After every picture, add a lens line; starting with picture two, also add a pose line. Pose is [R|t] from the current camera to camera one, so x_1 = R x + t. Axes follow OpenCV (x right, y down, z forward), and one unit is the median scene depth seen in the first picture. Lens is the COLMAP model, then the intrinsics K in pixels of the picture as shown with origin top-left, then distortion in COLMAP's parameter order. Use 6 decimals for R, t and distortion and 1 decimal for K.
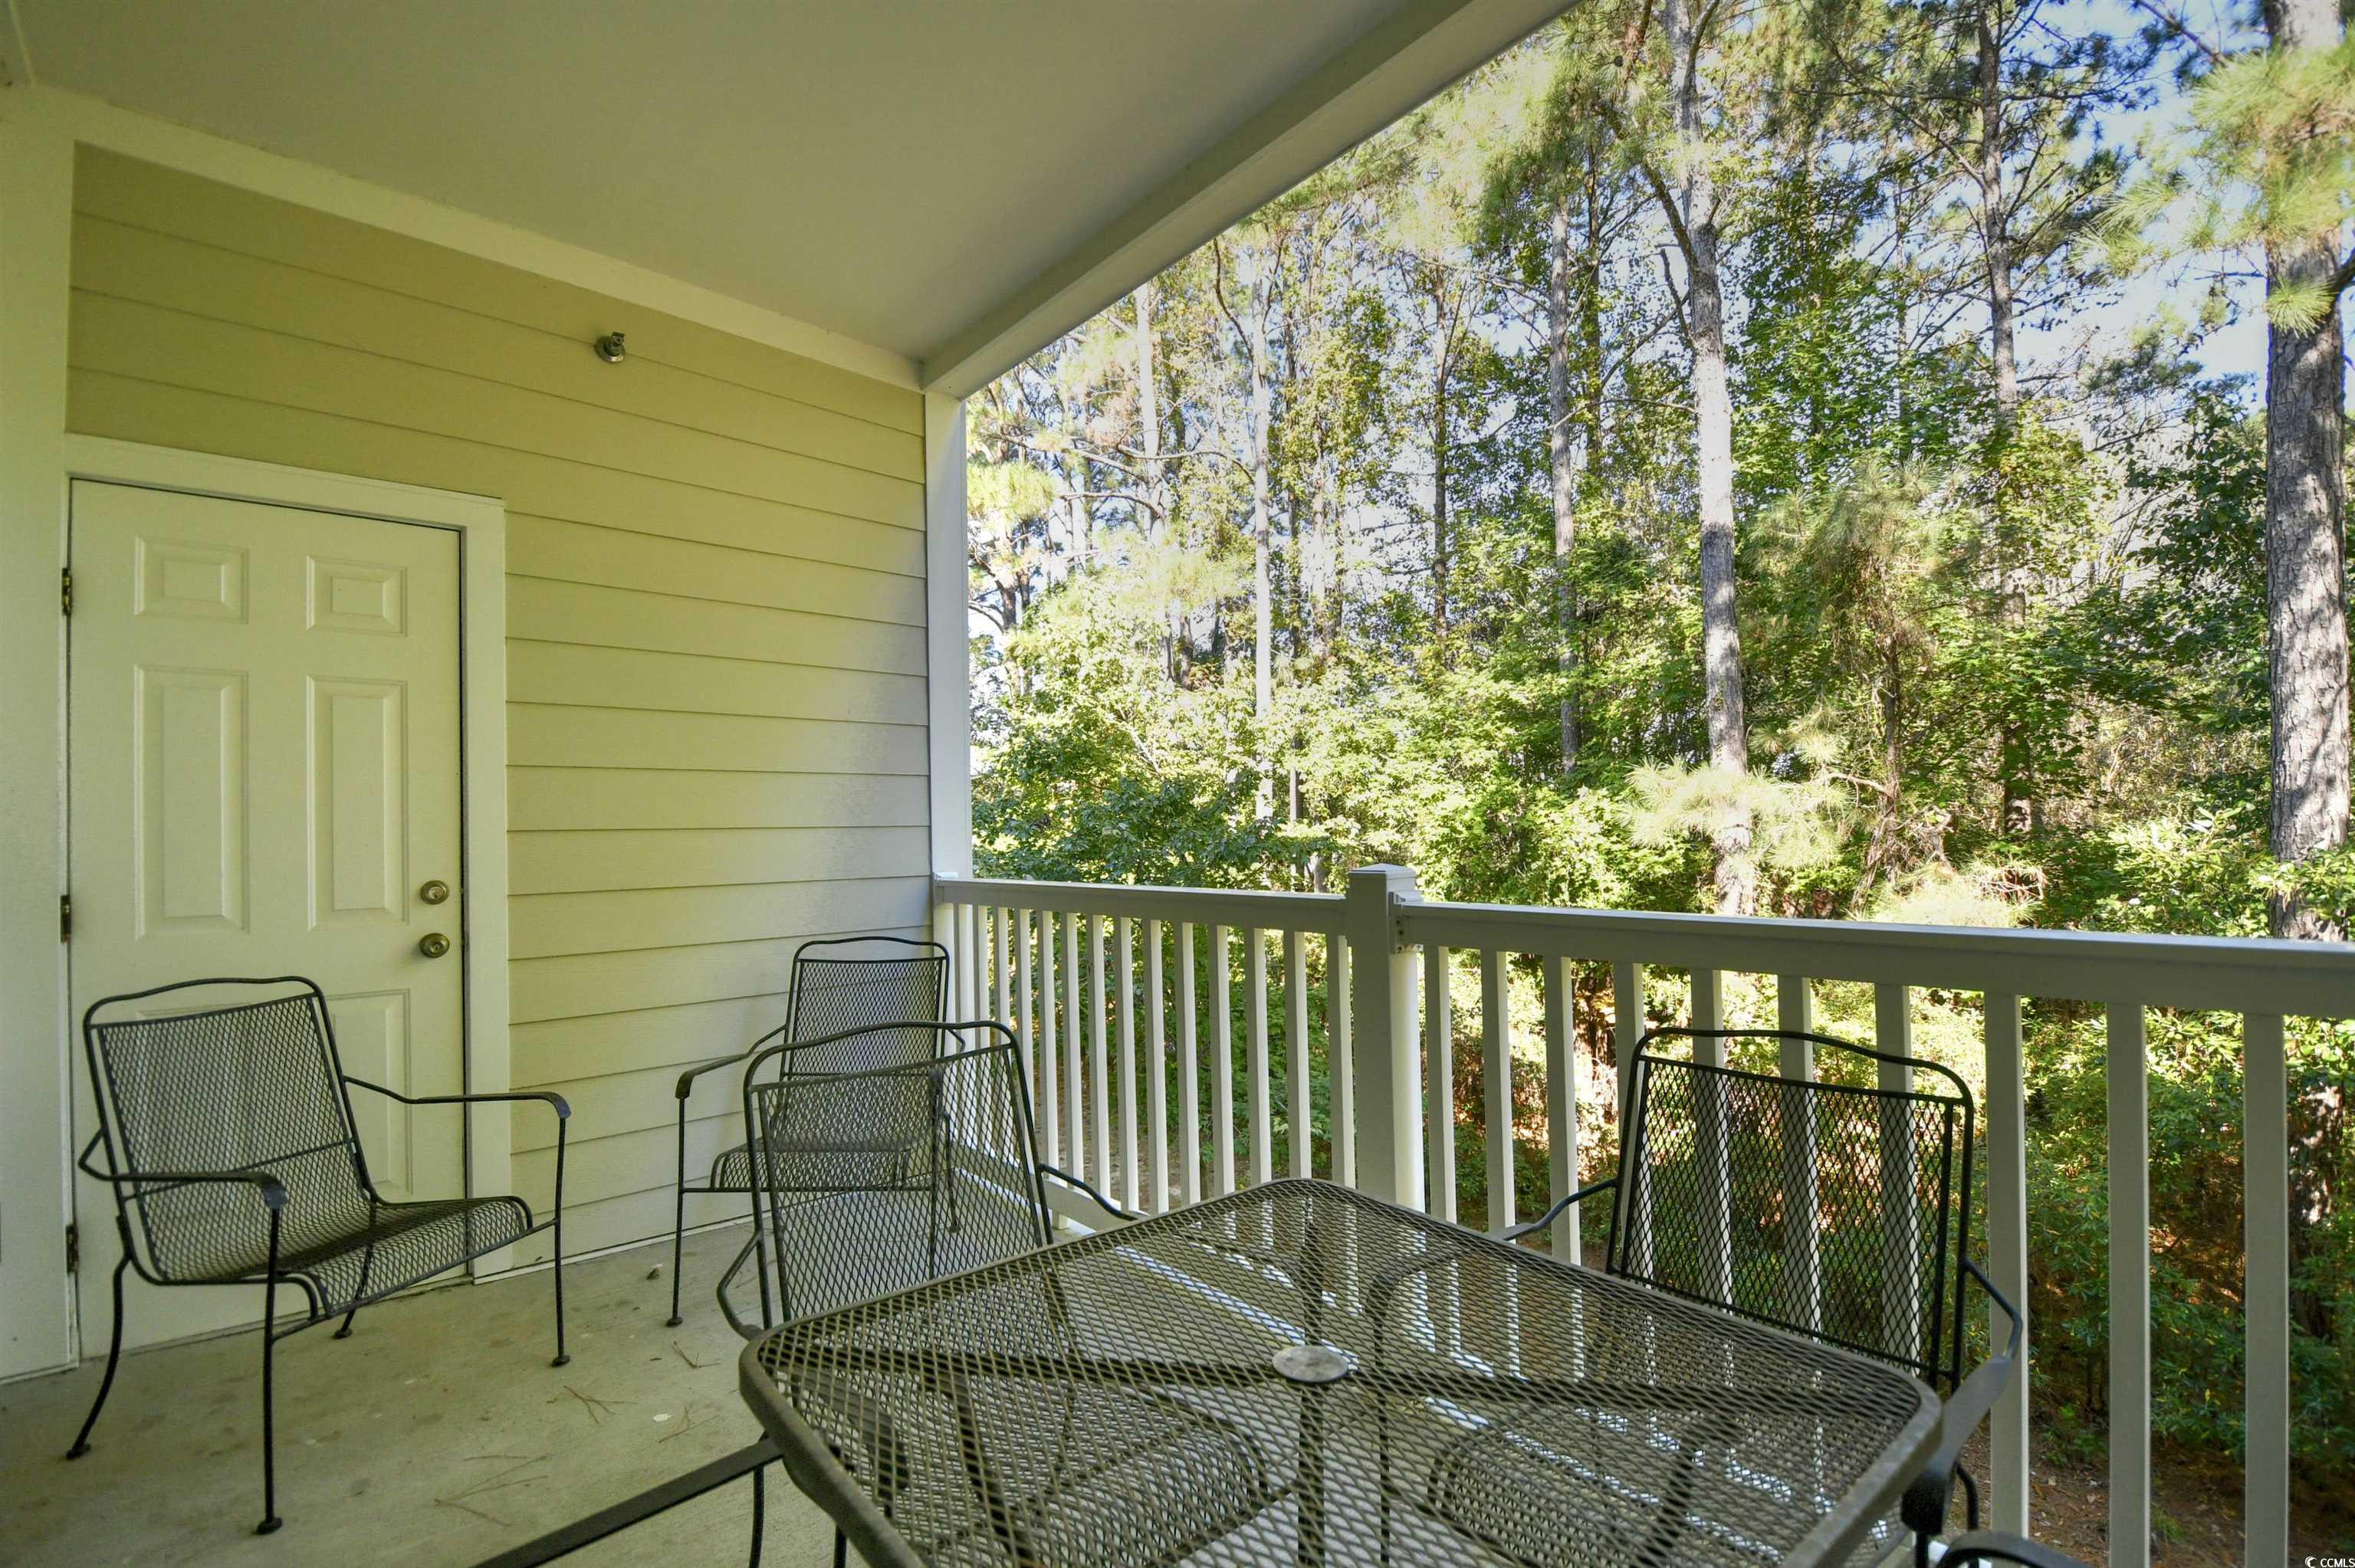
lens RADIAL K [[1027.0, 0, 1182.9], [0, 1027.0, 826.8], [0, 0, 1]] dist [0.001253, -0.012422]
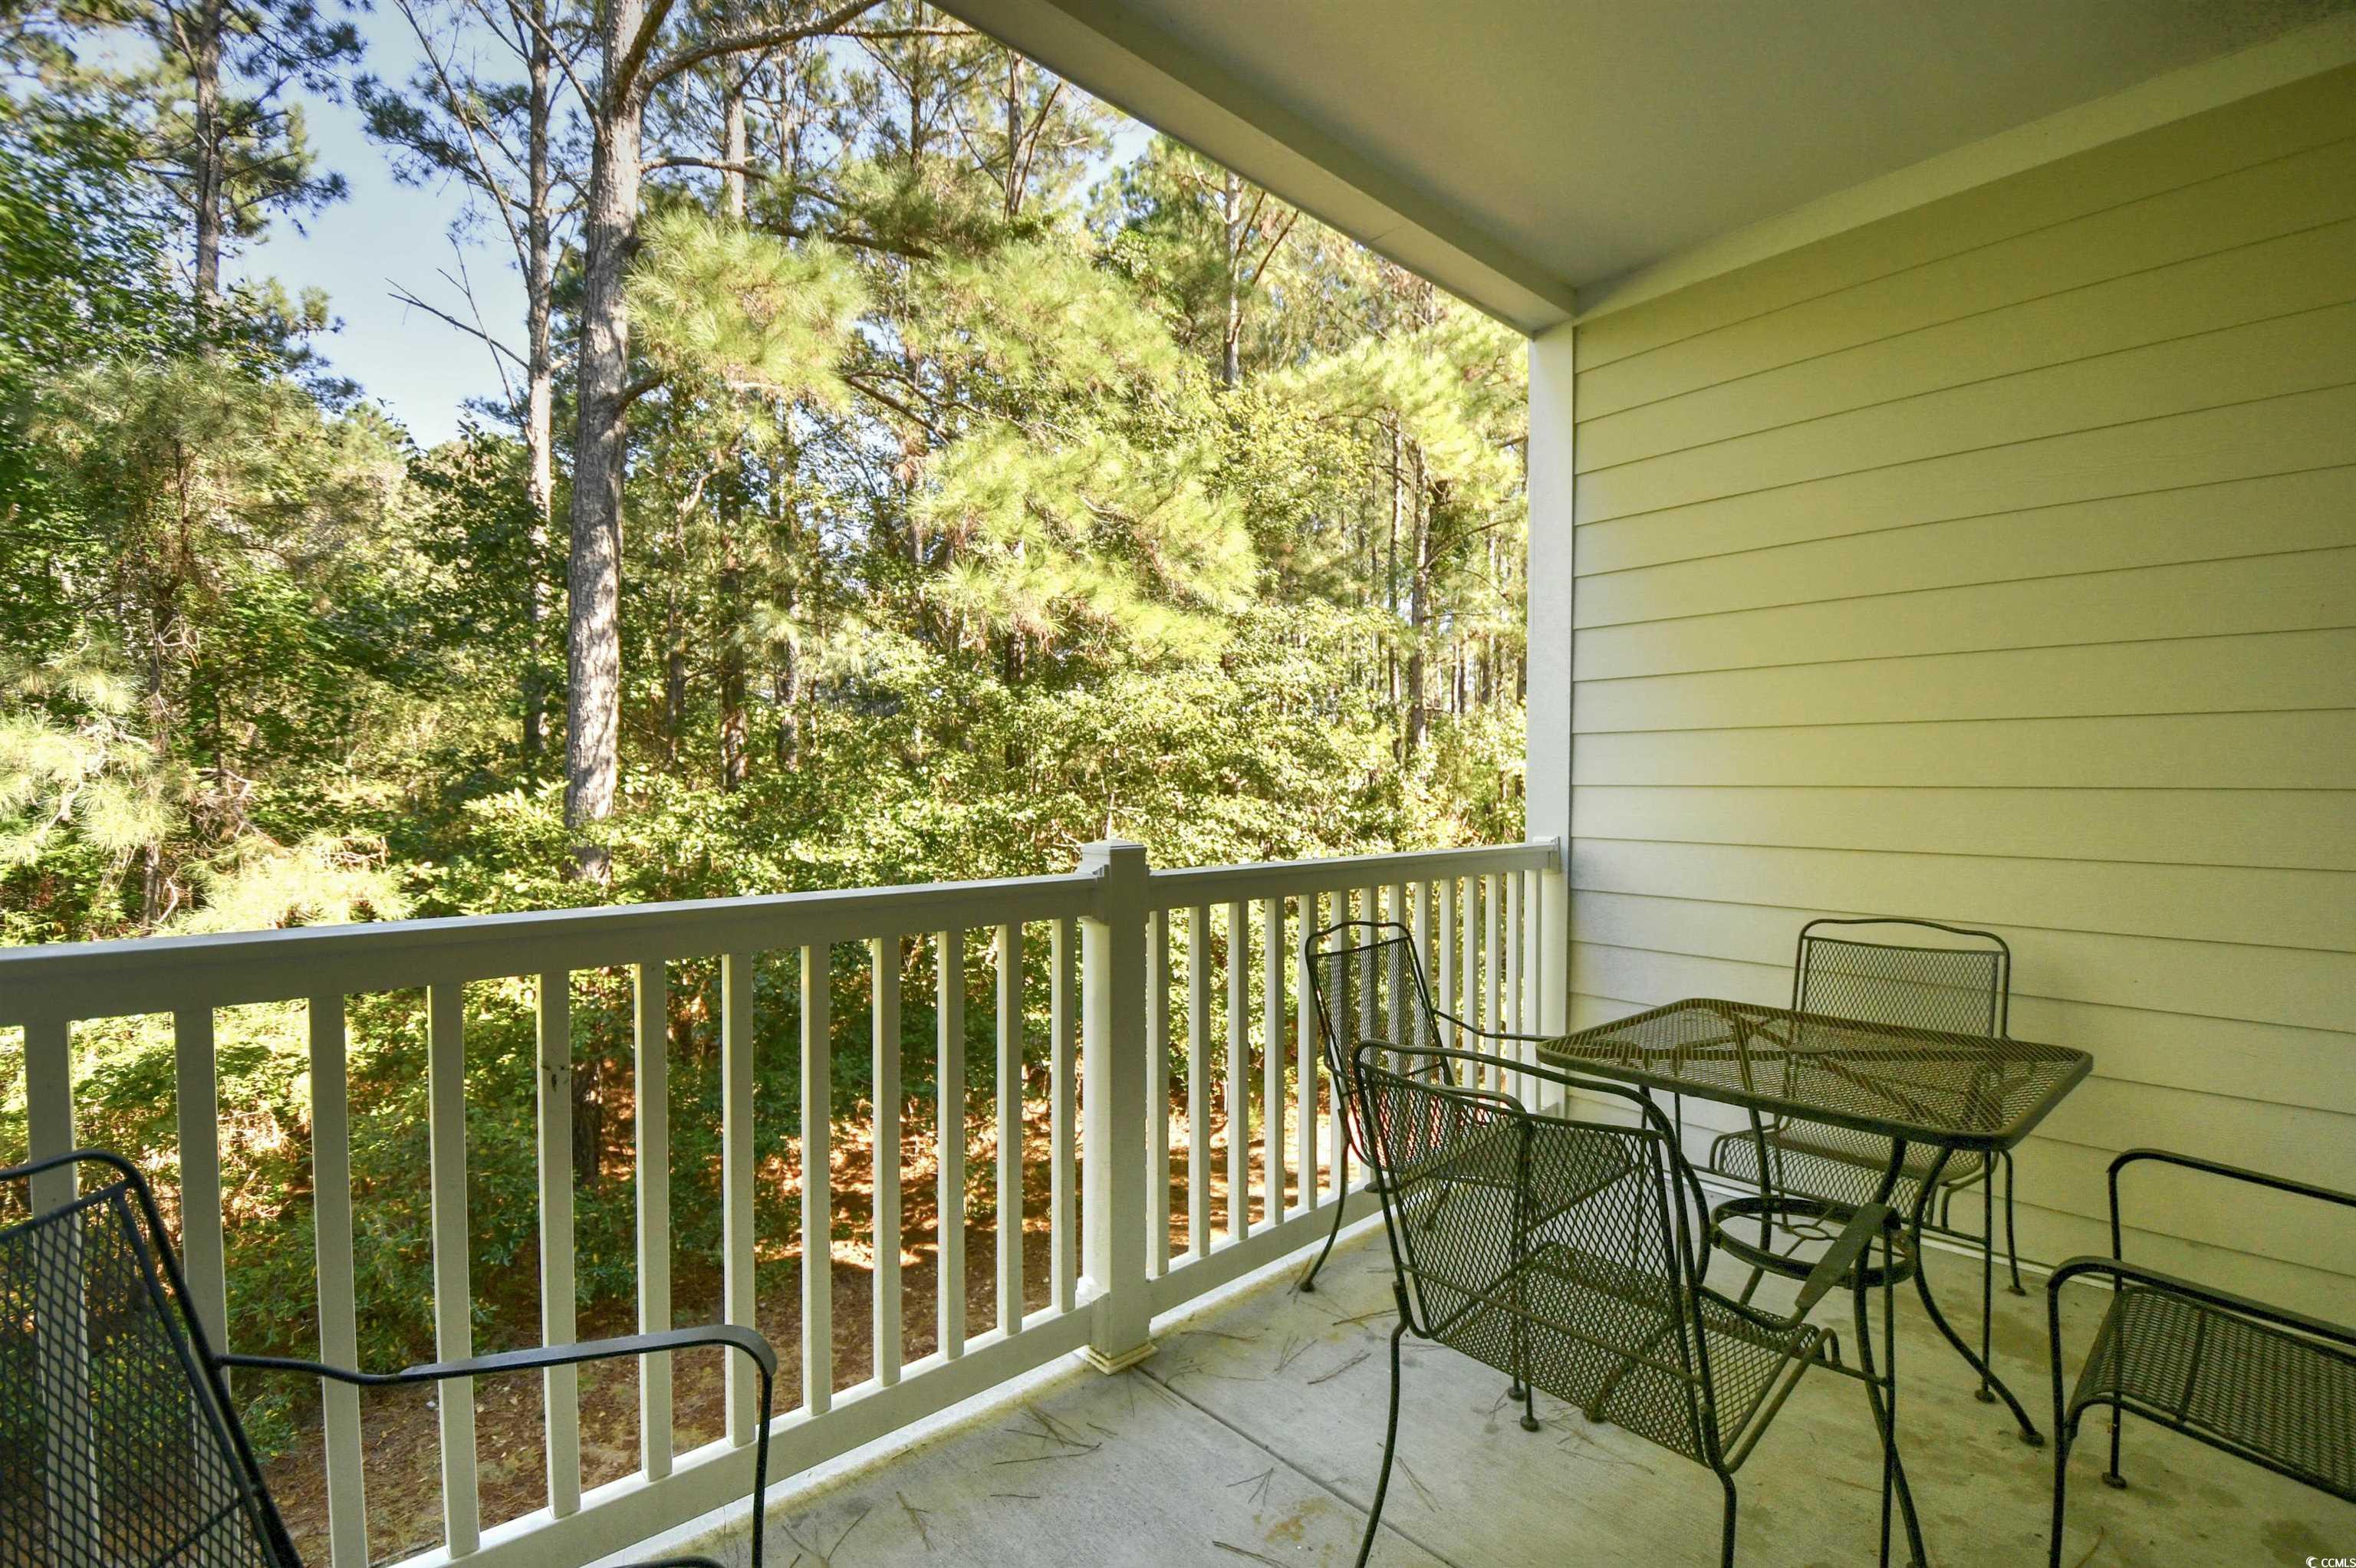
lens RADIAL K [[1047.2, 0, 1173.9], [0, 1047.2, 803.0], [0, 0, 1]] dist [0.002219, -0.014462]
pose [[-0.020313, -0.000960, 0.999793, -0.245900], [-0.004221, 0.999991, 0.000875, 0.003503], [-0.999785, -0.004202, -0.020317, 0.306419]]
